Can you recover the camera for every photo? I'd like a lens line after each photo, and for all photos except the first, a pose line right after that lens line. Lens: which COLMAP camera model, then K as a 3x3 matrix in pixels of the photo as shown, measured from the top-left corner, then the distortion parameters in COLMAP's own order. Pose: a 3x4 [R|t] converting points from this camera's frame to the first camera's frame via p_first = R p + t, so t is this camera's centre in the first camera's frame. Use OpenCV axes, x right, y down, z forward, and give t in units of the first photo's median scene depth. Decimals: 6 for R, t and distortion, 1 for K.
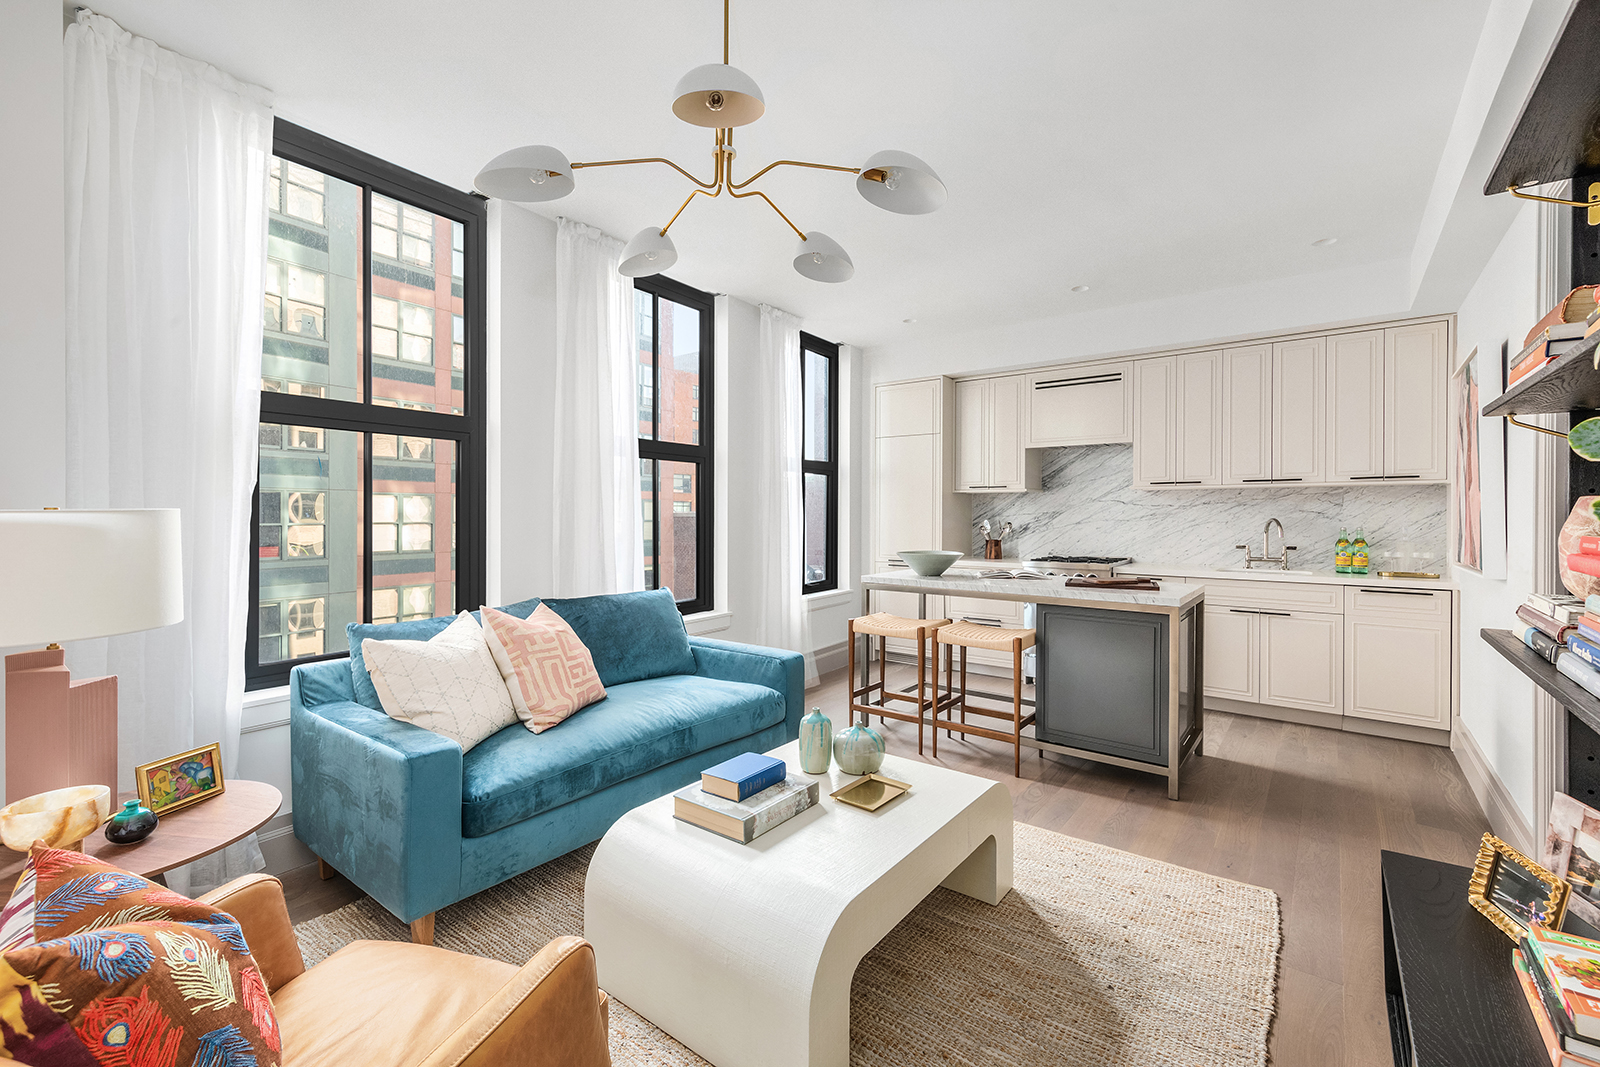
lens RADIAL K [[684.5, 0, 787.0], [0, 684.5, 517.5], [0, 0, 1]] dist [0.006198, -0.000571]
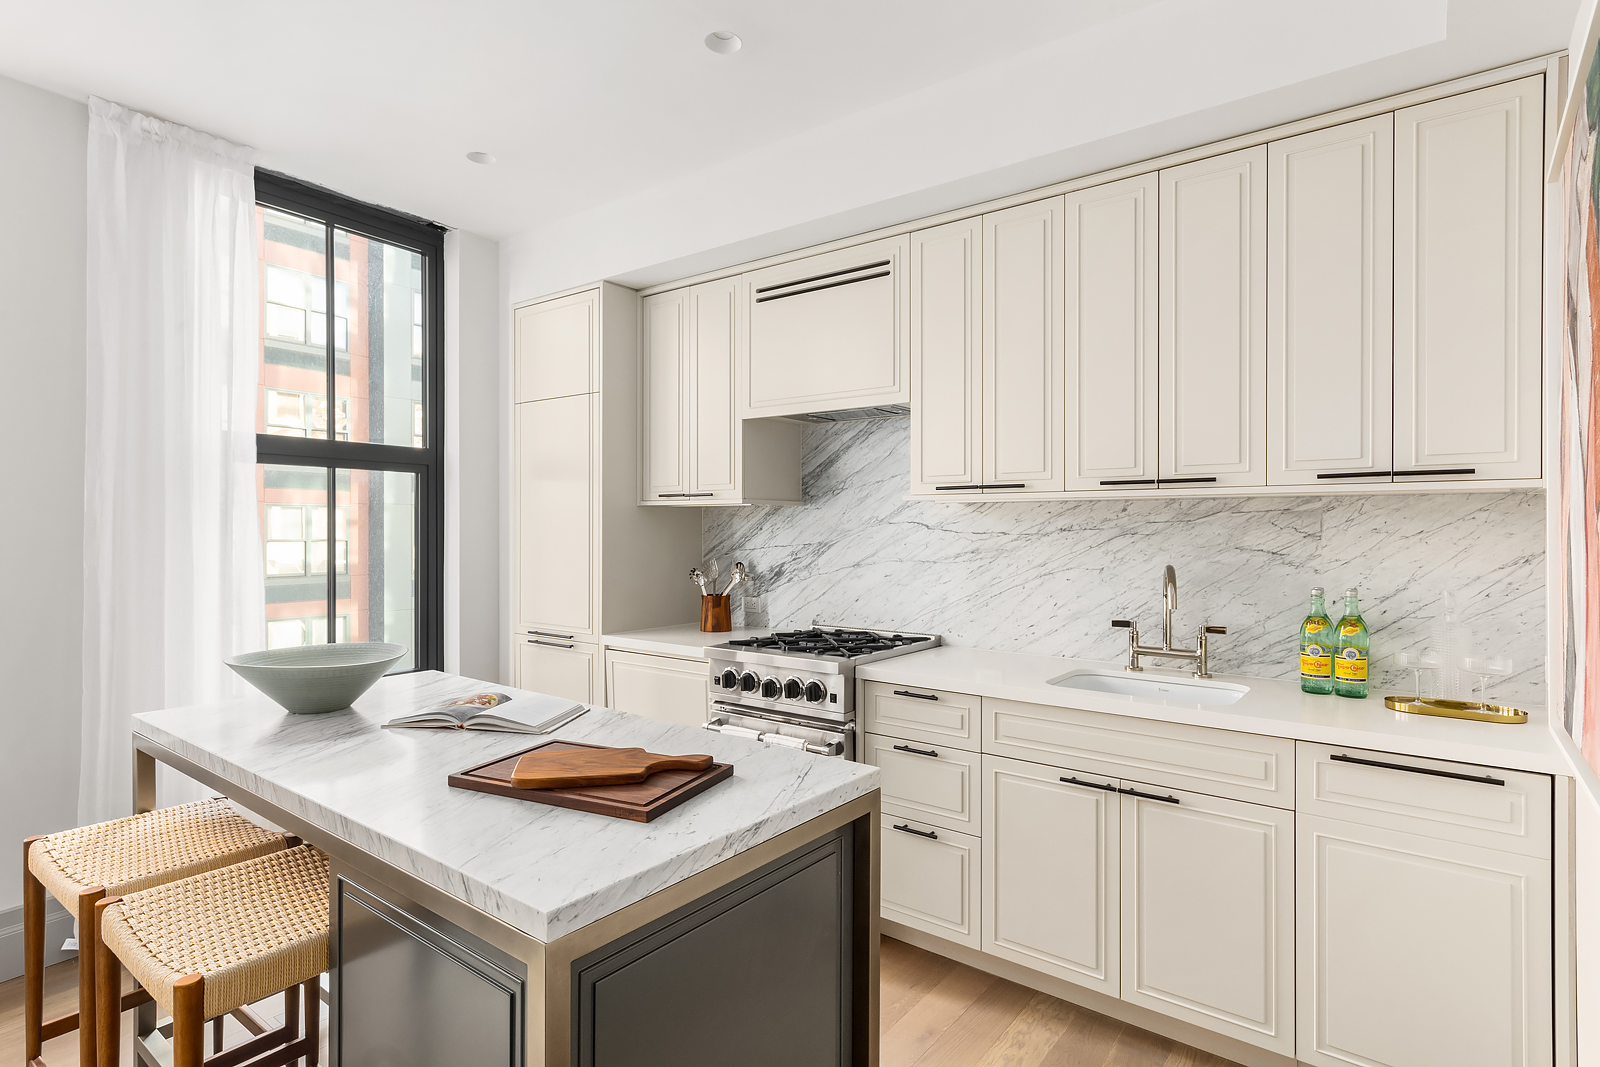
lens RADIAL K [[822.1, 0, 799.6], [0, 822.1, 530.4], [0, 0, 1]] dist [0.003510, -0.000655]
pose [[0.999877, -0.000470, 0.015703, 0.437594], [0.000461, 1.000000, 0.000613, -0.021591], [-0.015703, -0.000605, 0.999877, 0.444895]]
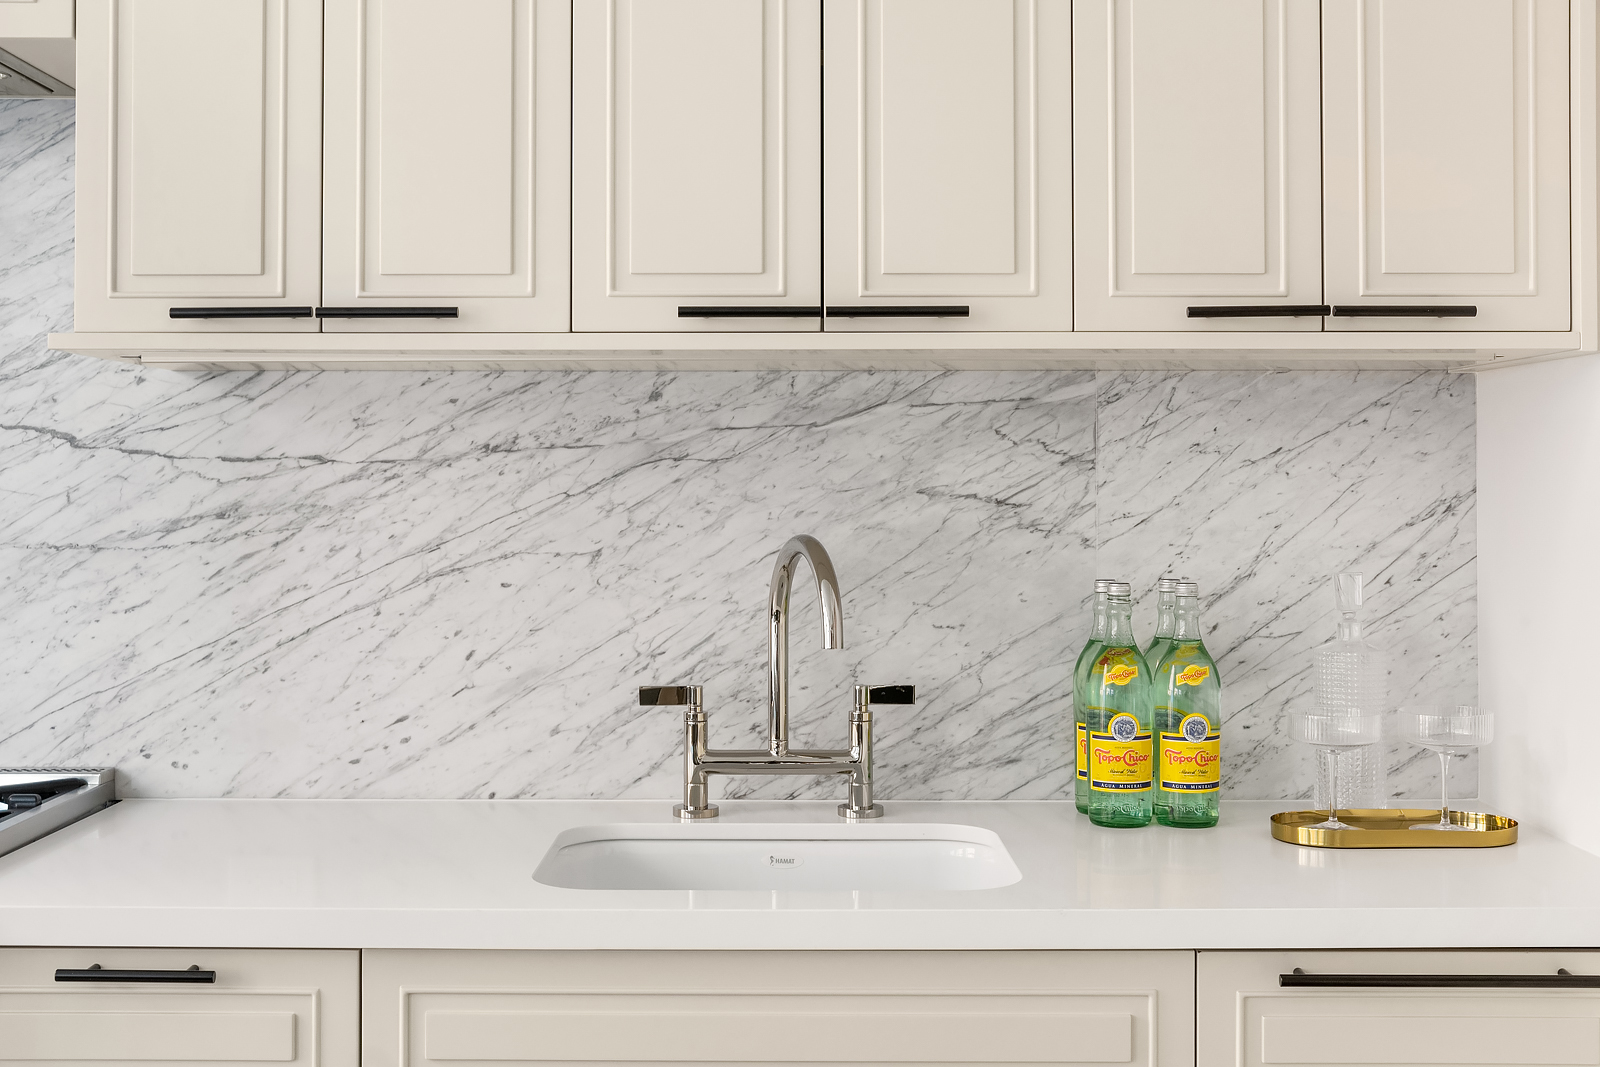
lens RADIAL K [[1881.1, 0, 793.1], [0, 1881.1, 450.3], [0, 0, 1]] dist [-0.022070, 0.000000]
pose [[0.780287, 0.009122, 0.625355, 0.388305], [0.003486, 0.999815, -0.018935, -0.011091], [-0.625411, 0.016955, 0.780111, 0.606471]]
